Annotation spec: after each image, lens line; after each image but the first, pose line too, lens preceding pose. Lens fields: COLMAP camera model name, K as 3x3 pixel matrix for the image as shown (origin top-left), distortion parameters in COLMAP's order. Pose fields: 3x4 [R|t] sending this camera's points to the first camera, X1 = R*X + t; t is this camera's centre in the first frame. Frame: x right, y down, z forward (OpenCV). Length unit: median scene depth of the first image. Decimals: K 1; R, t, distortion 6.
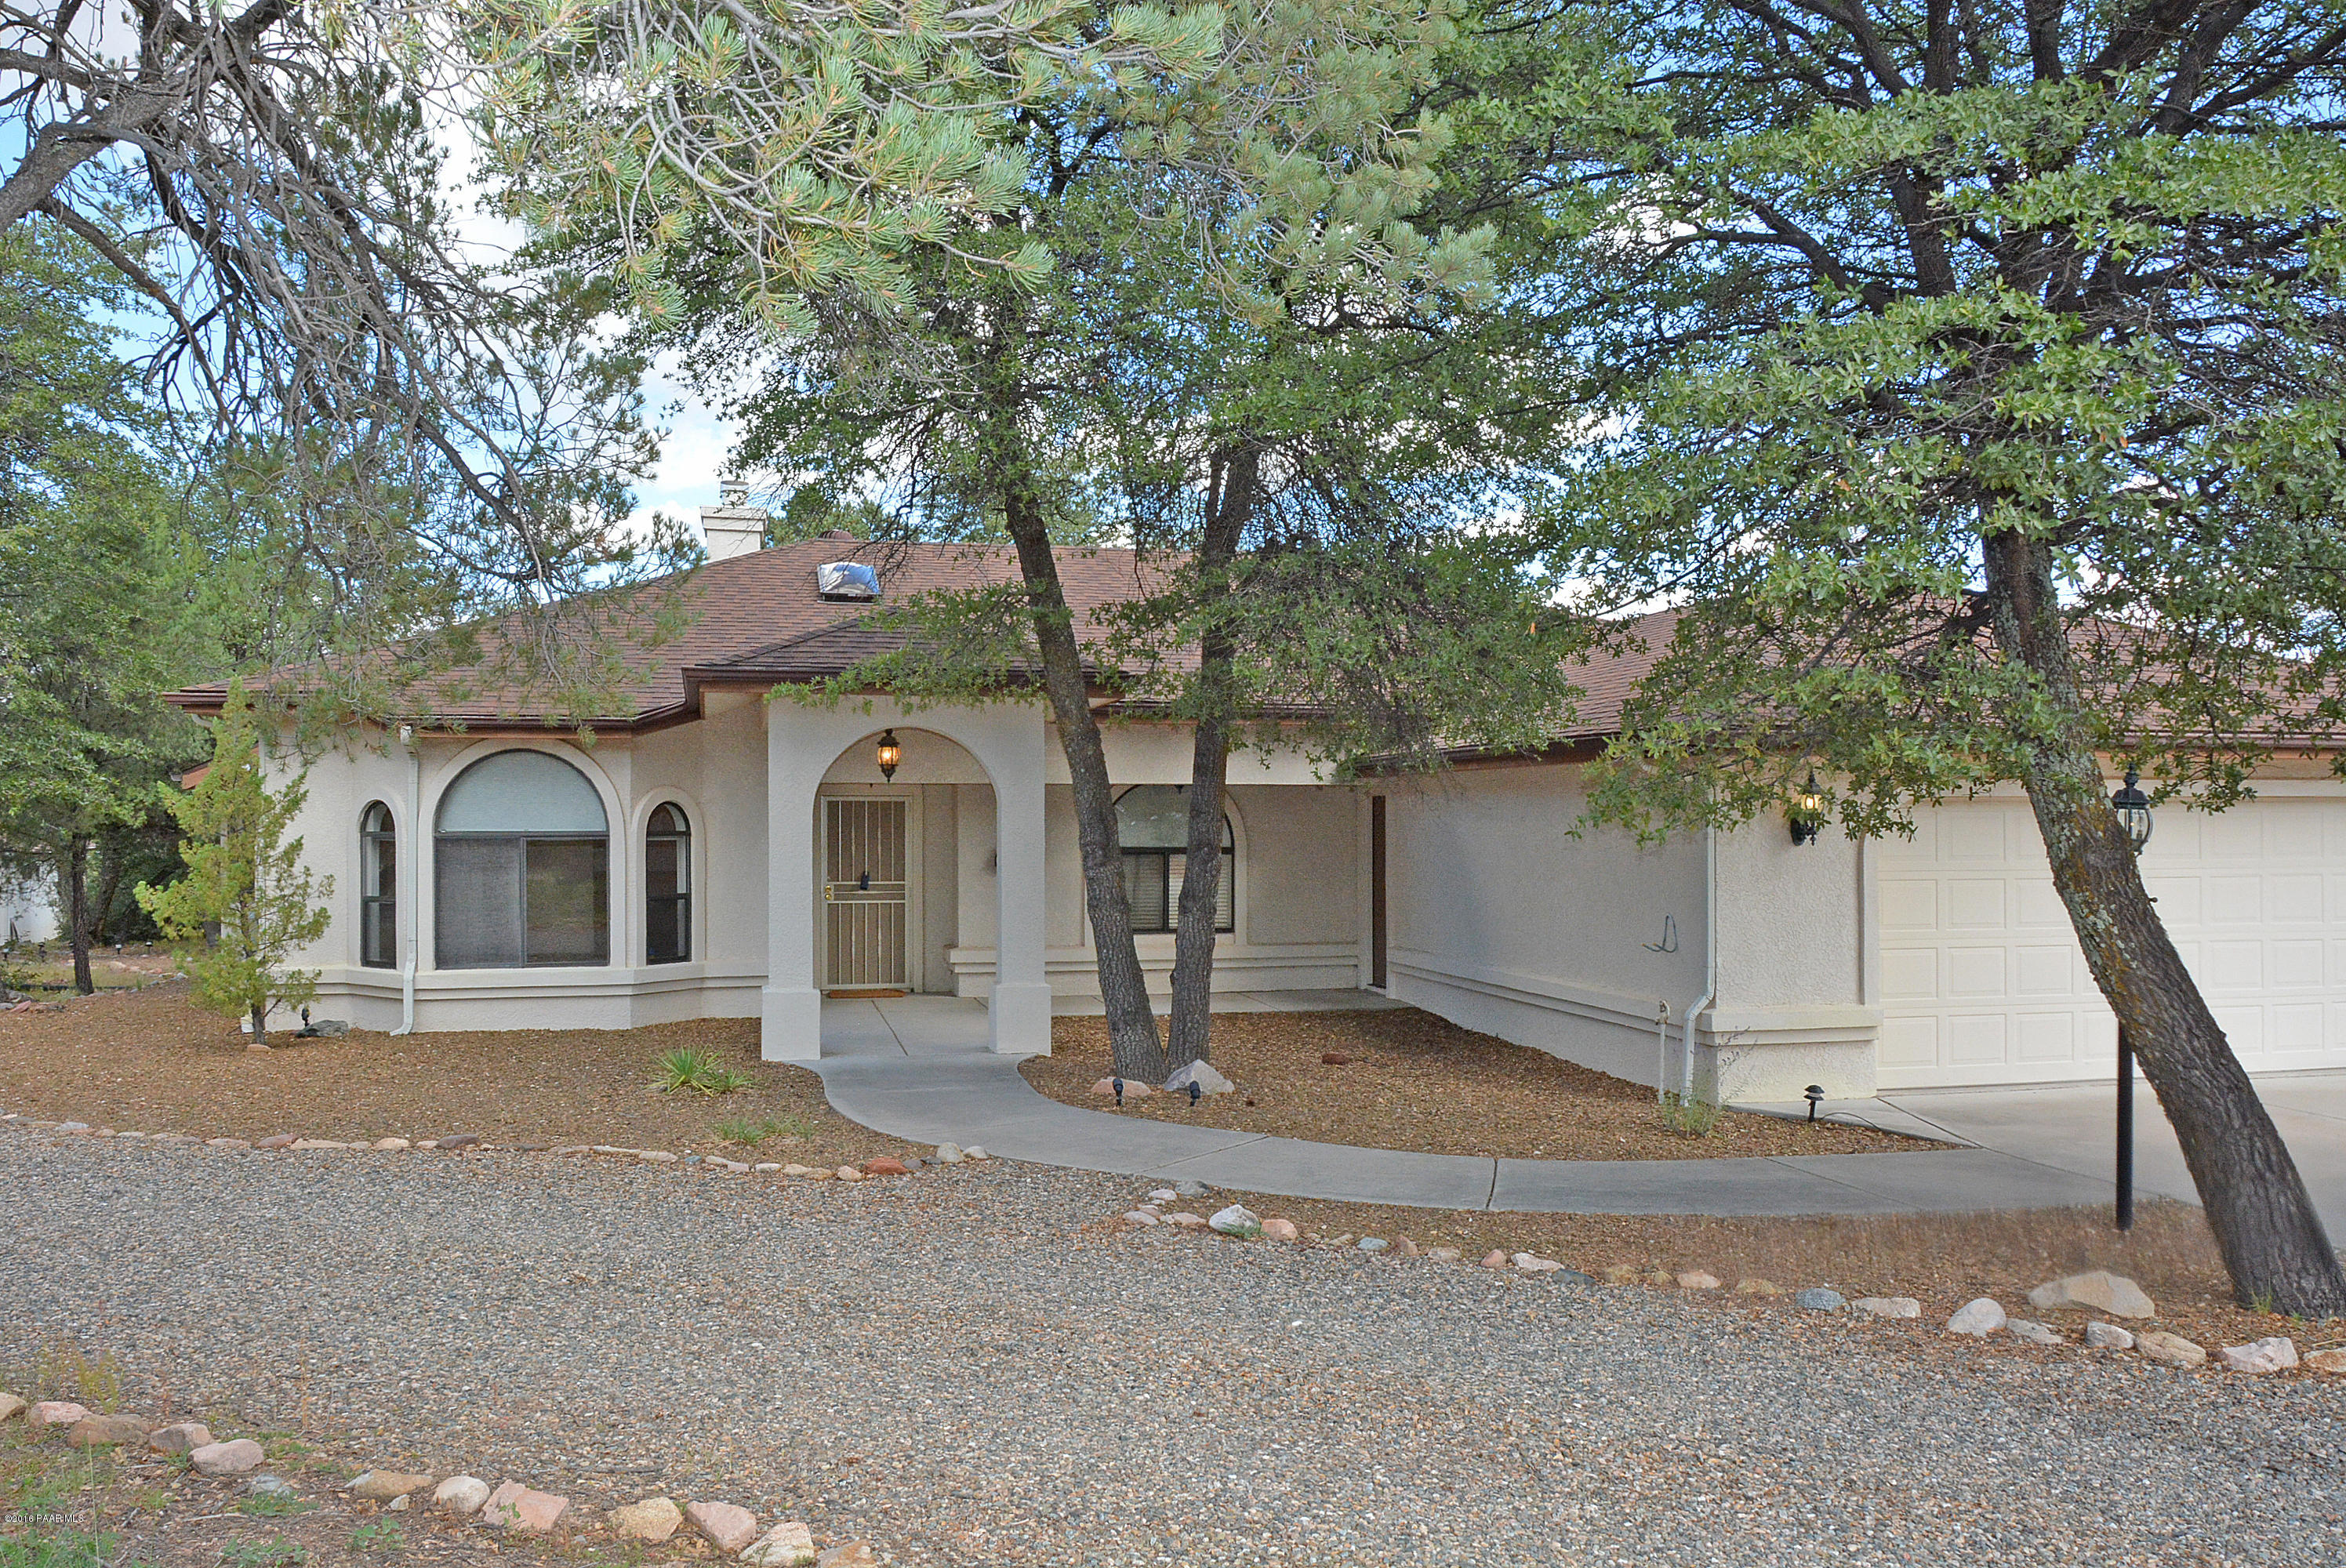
lens RADIAL K [[1875.2, 0, 1164.9], [0, 1875.2, 796.5], [0, 0, 1]] dist [-0.021486, -0.004217]
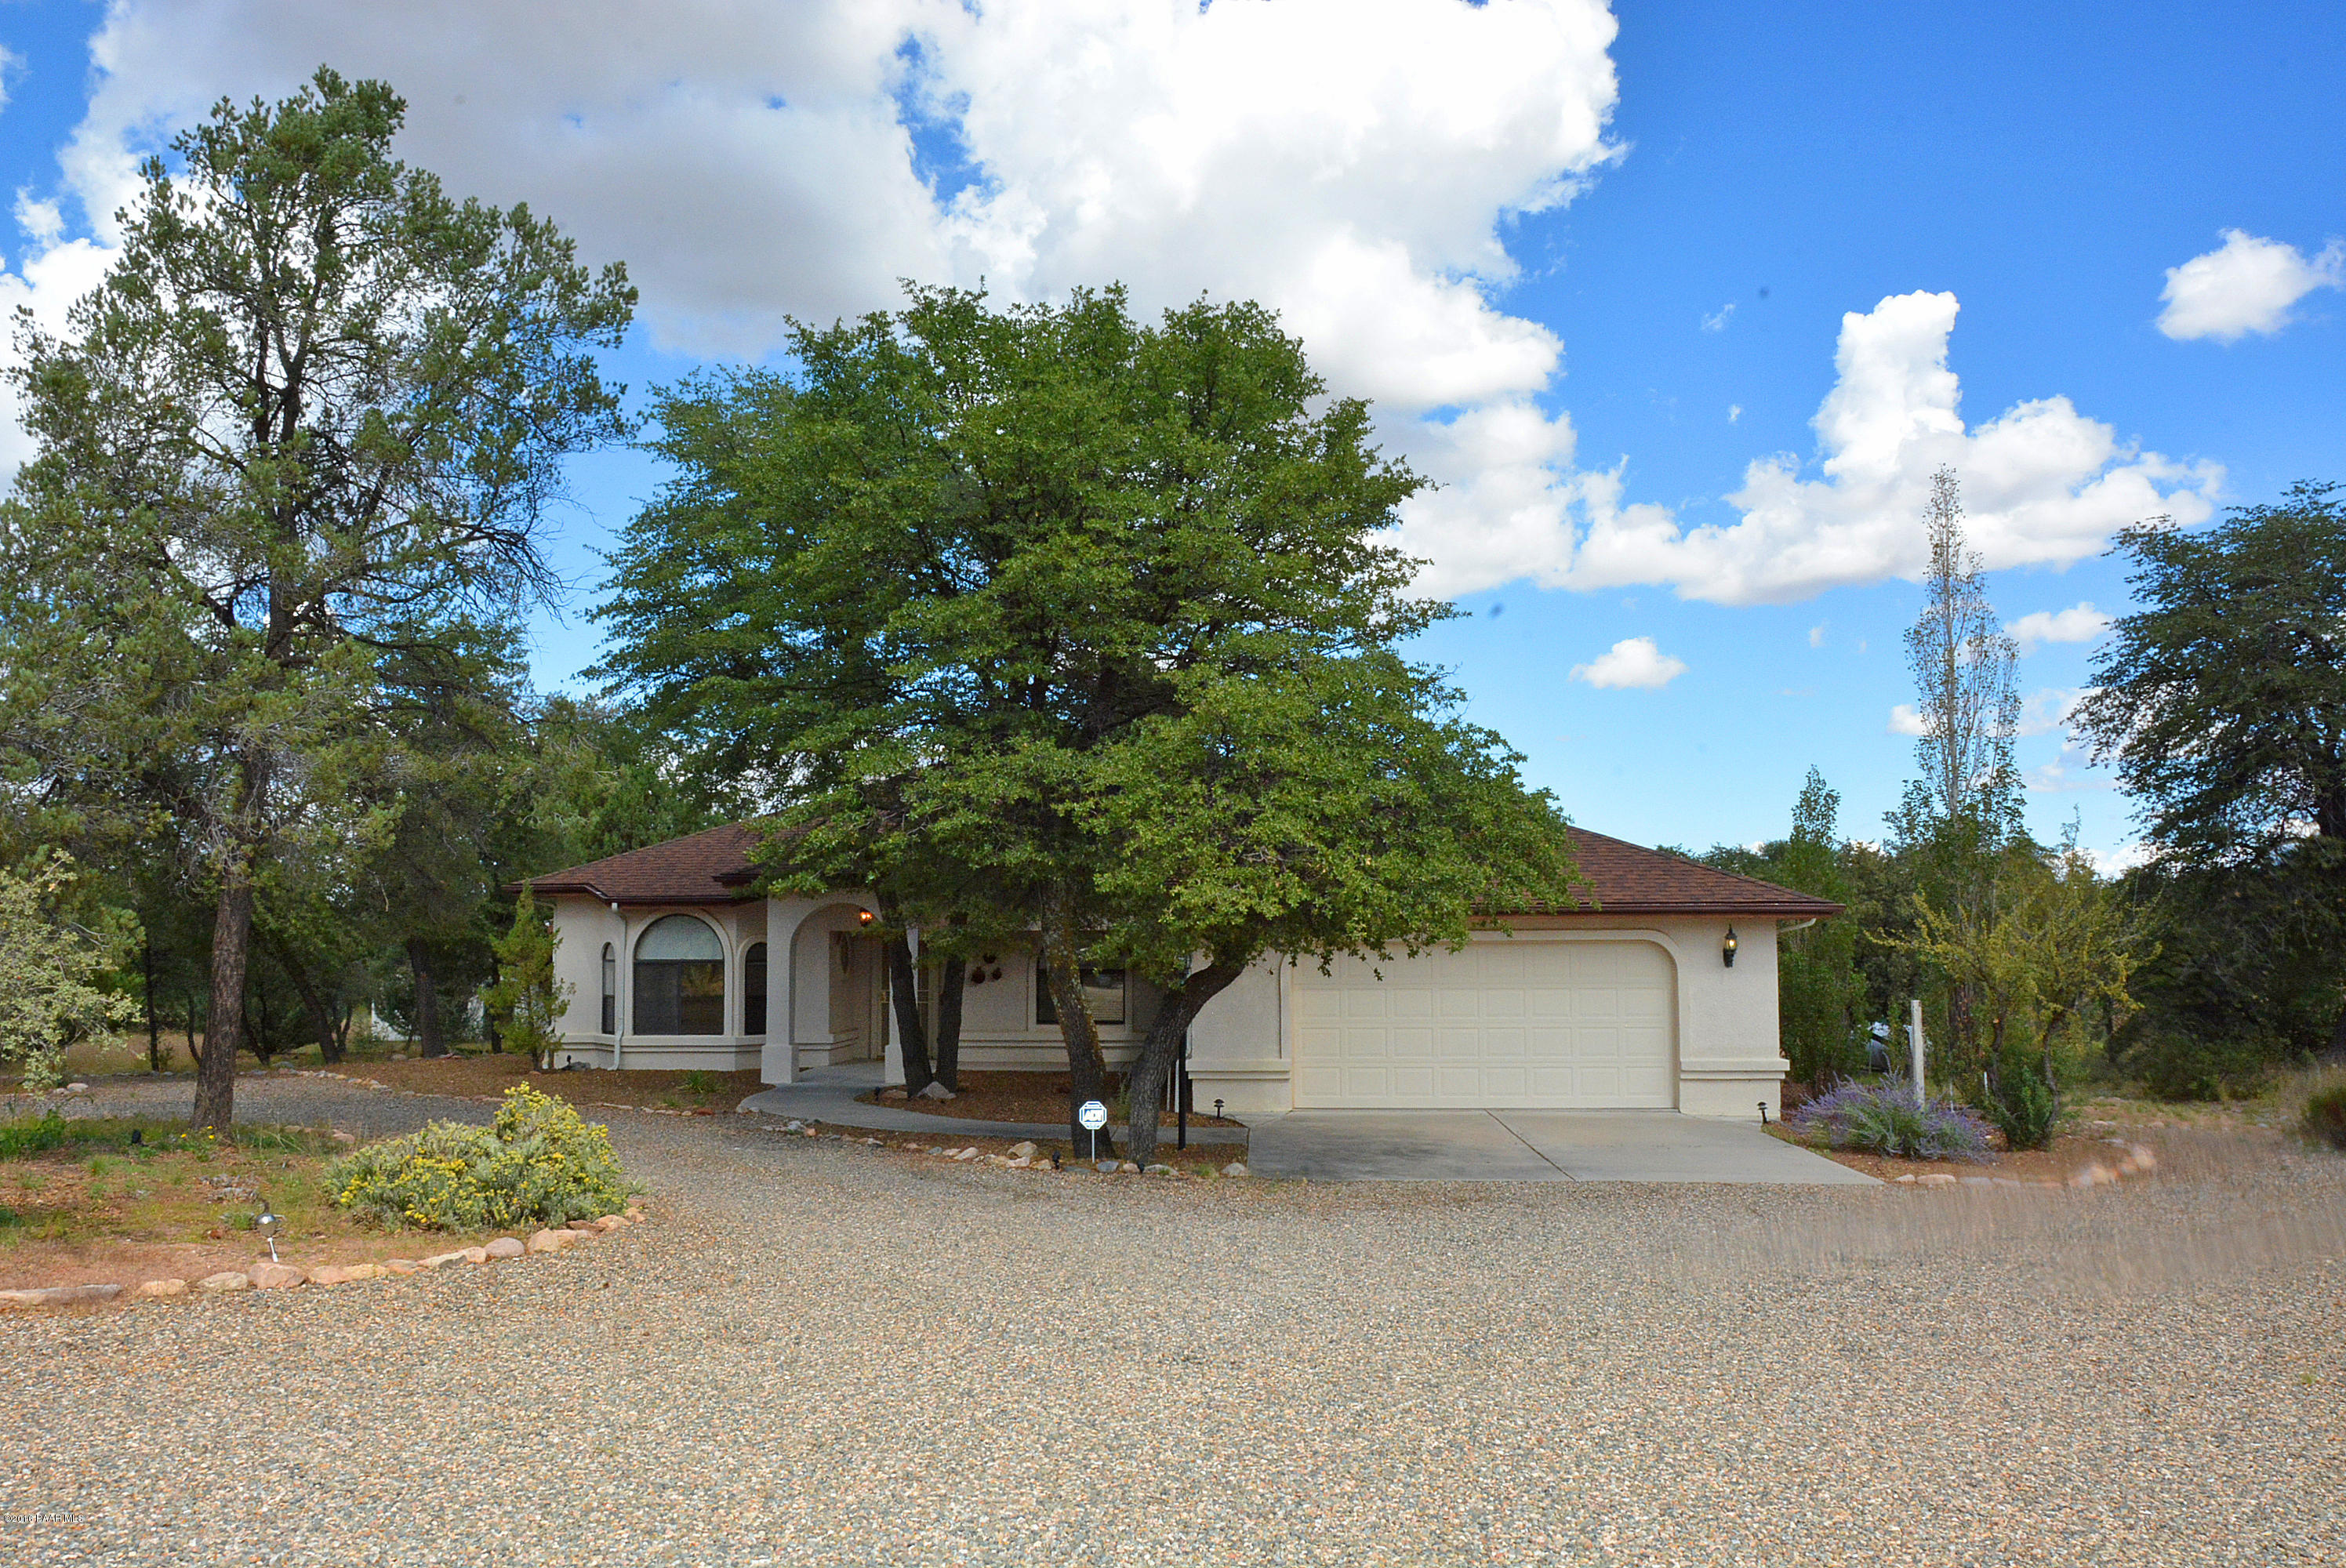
lens RADIAL K [[1875.2, 0, 1164.9], [0, 1875.2, 796.5], [0, 0, 1]] dist [-0.021486, -0.004217]
pose [[0.960417, -0.016137, -0.278097, 0.628090], [-0.005815, 0.996942, -0.077932, -0.000660], [0.278504, 0.076464, 0.957386, -0.635240]]
